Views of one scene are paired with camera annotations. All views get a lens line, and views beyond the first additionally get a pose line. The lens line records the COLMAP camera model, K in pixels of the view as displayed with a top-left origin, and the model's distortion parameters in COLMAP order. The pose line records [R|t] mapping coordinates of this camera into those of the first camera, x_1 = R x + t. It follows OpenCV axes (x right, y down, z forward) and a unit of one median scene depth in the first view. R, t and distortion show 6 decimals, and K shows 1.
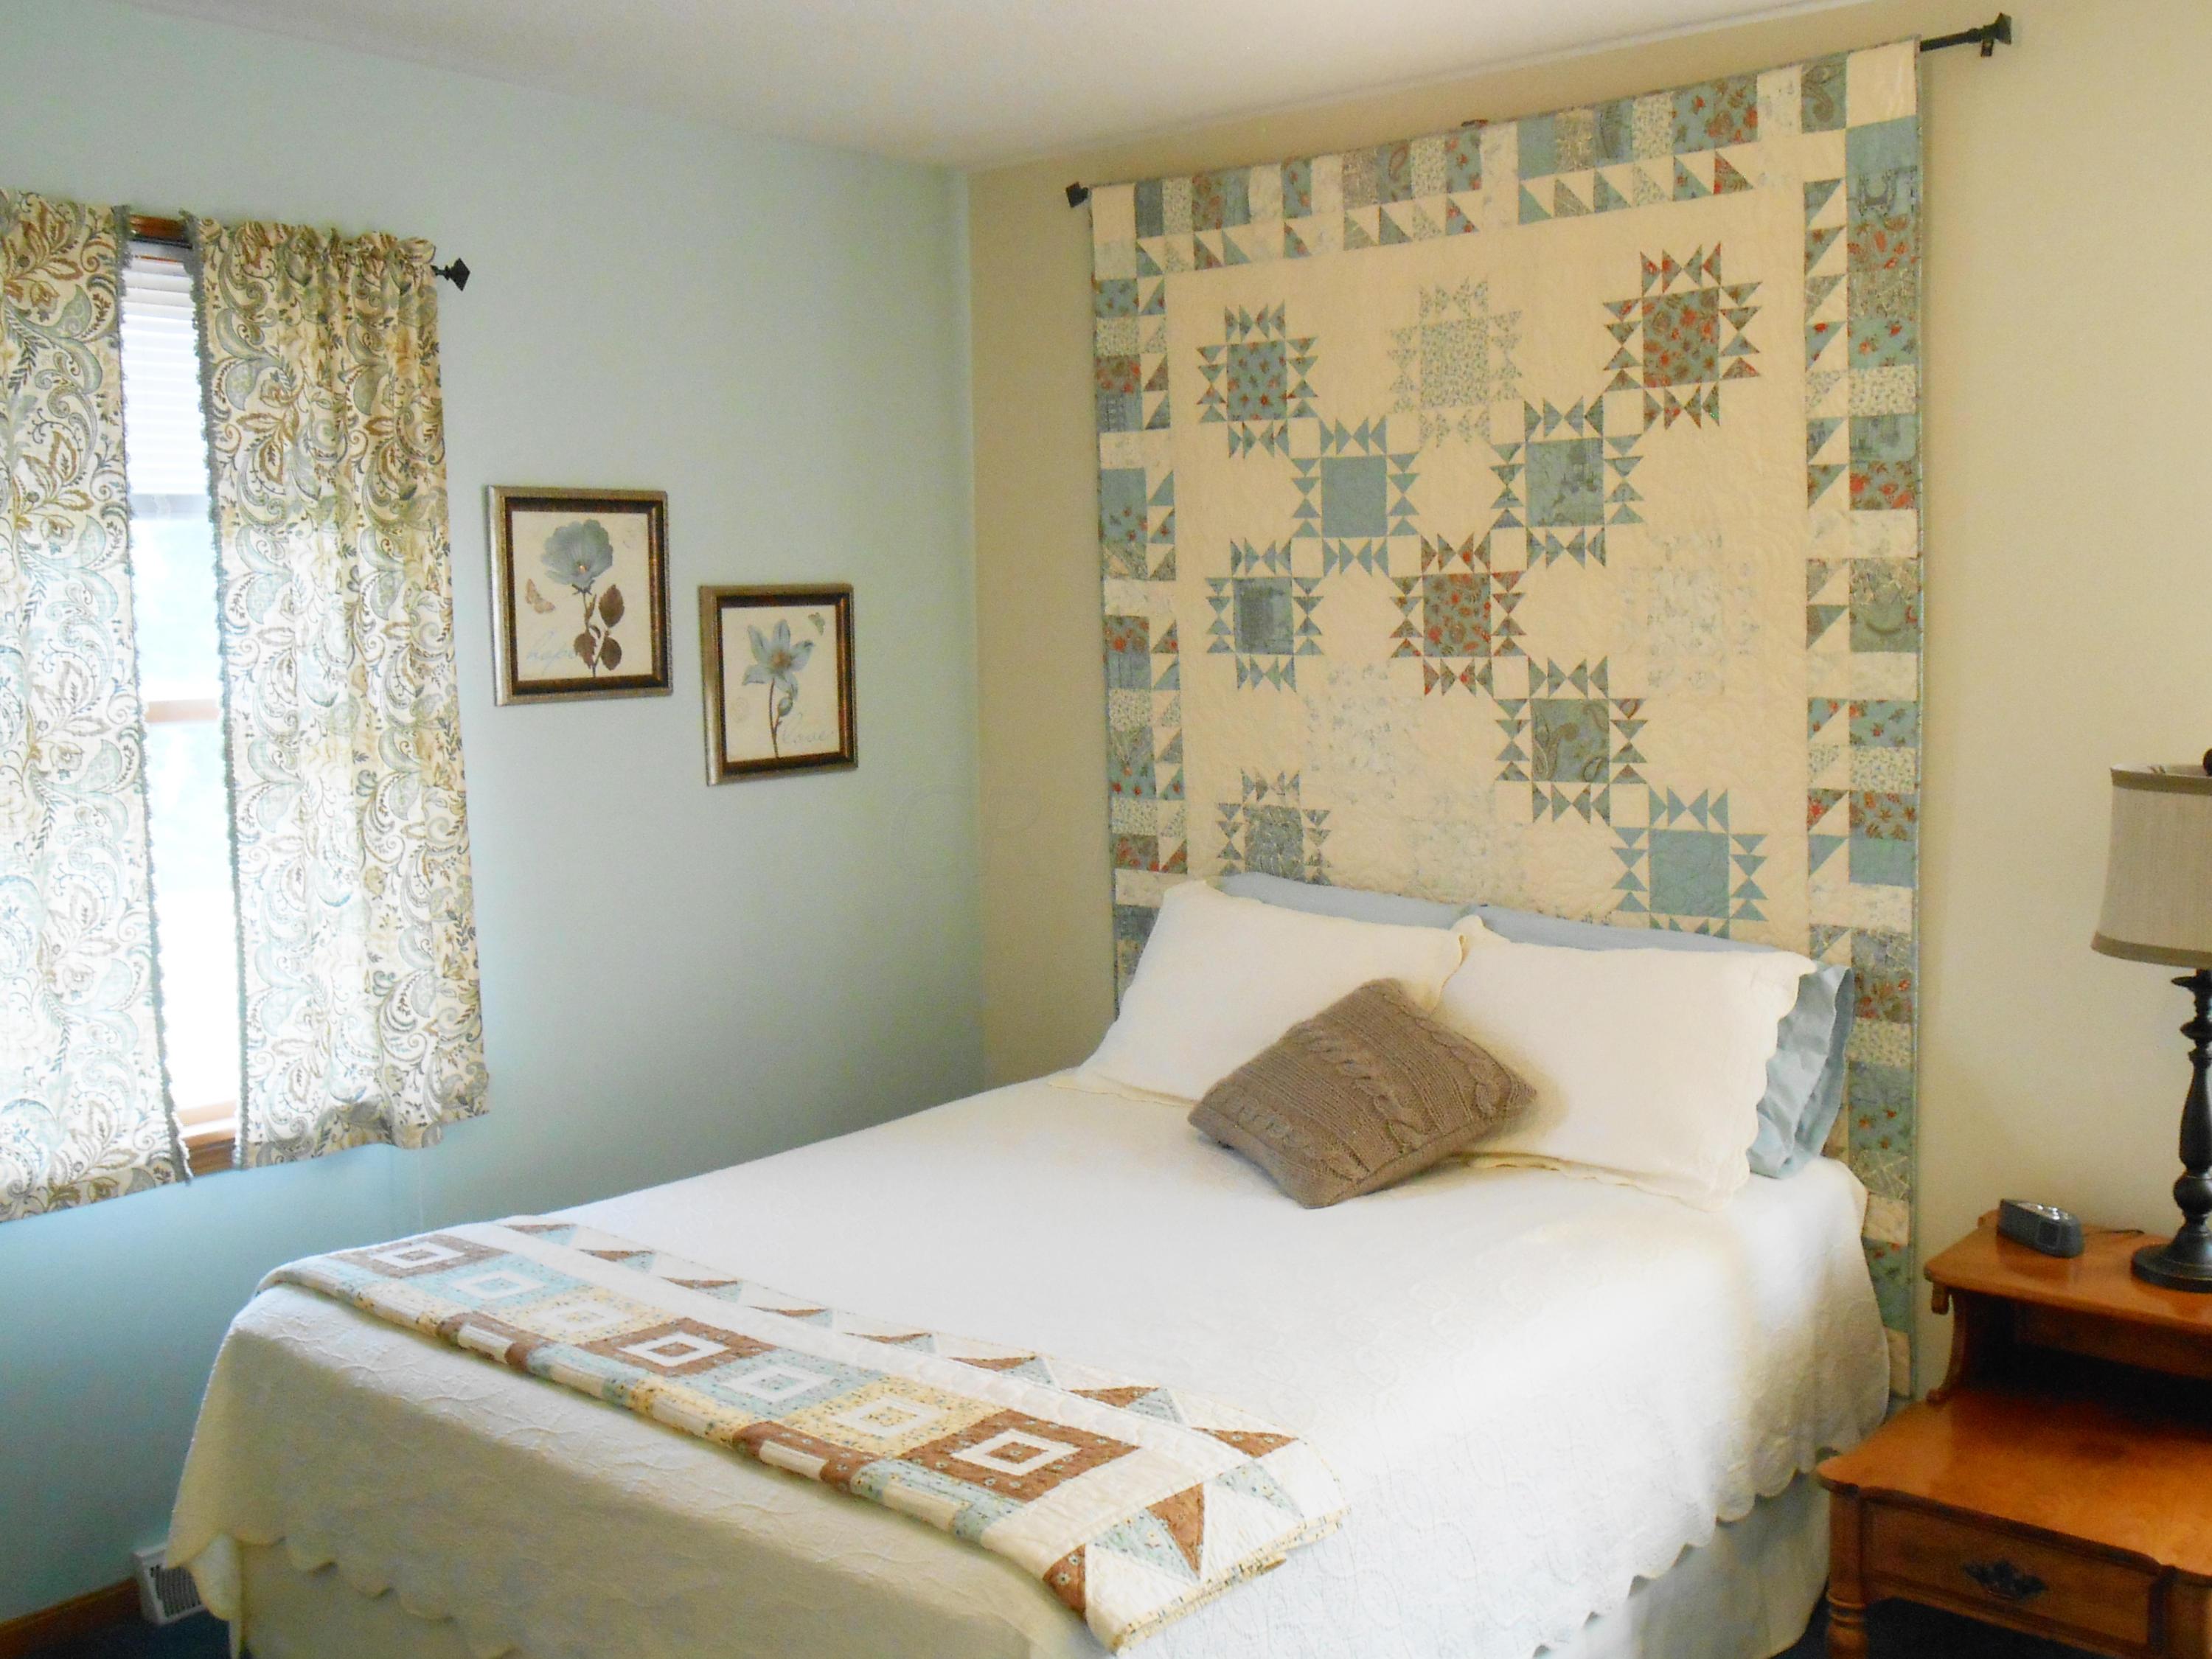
lens RADIAL K [[2215.9, 0, 1145.9], [0, 2215.9, 822.5], [0, 0, 1]] dist [0.057047, 0.003562]
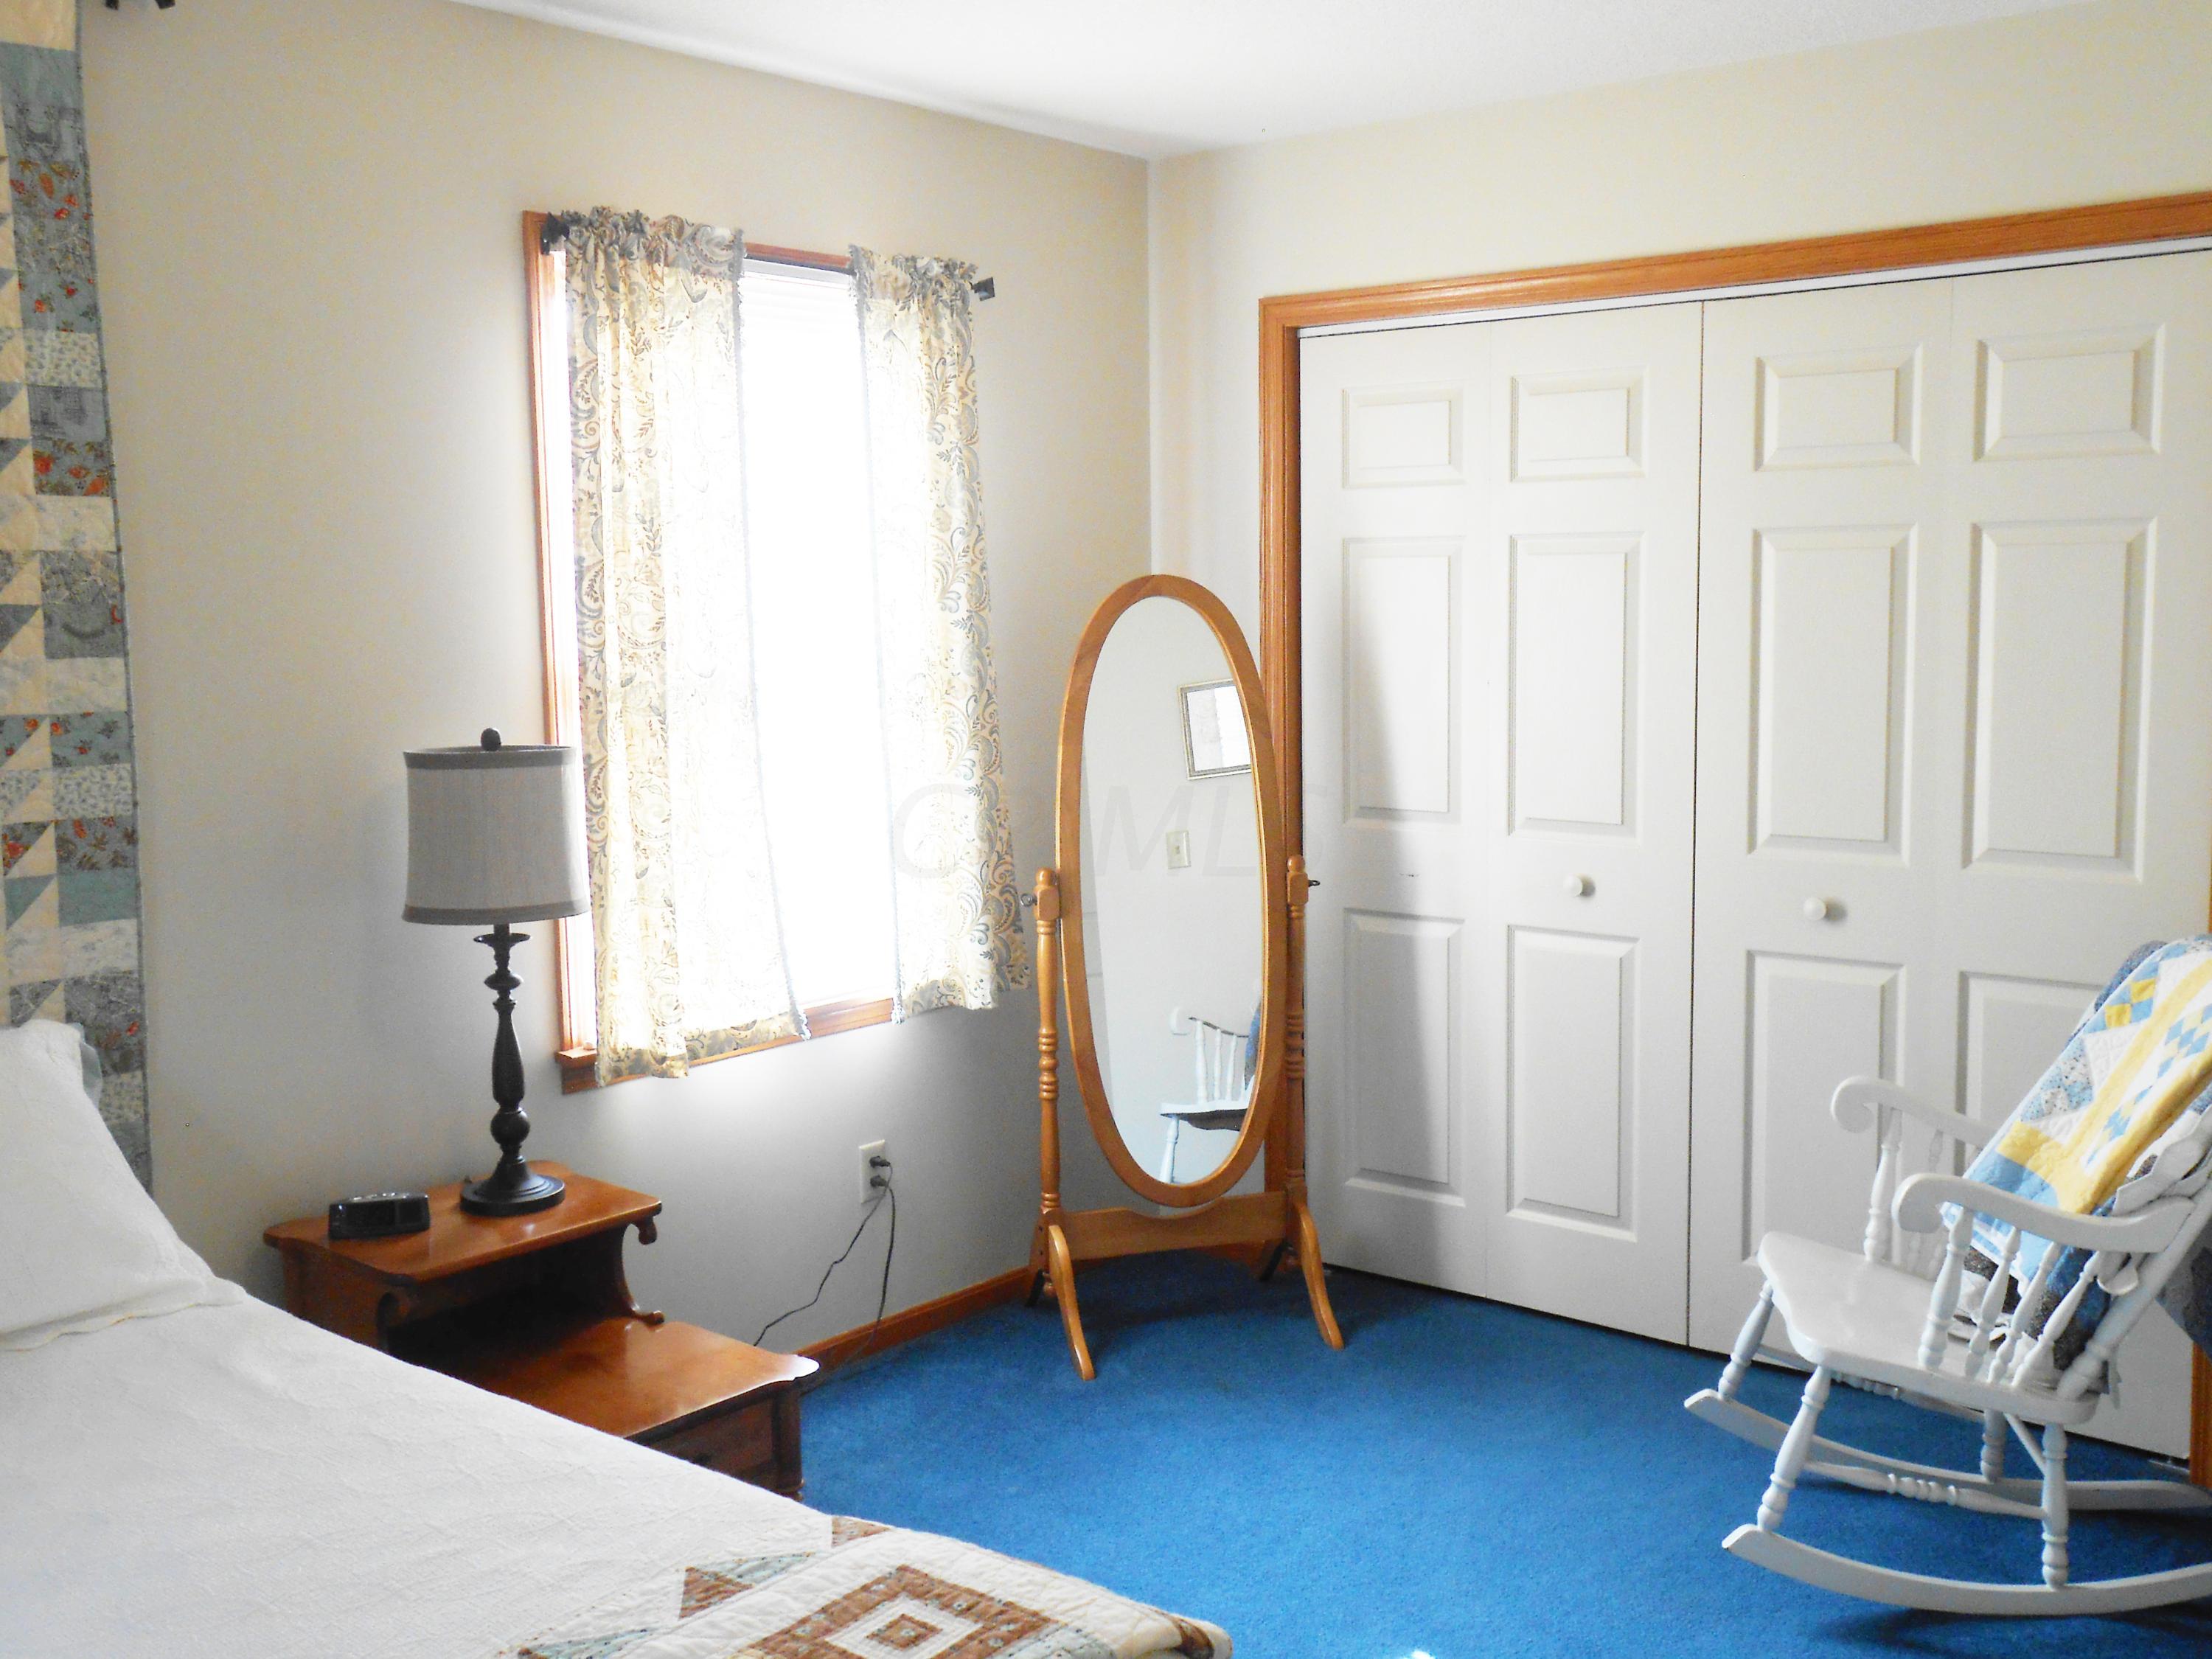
lens RADIAL K [[2215.9, 0, 1145.9], [0, 2215.9, 822.5], [0, 0, 1]] dist [0.057047, 0.003562]
pose [[-0.001680, -0.100587, 0.994927, -0.559494], [0.120709, 0.987633, 0.100054, -0.050689], [-0.992686, 0.120265, 0.010482, 0.586481]]
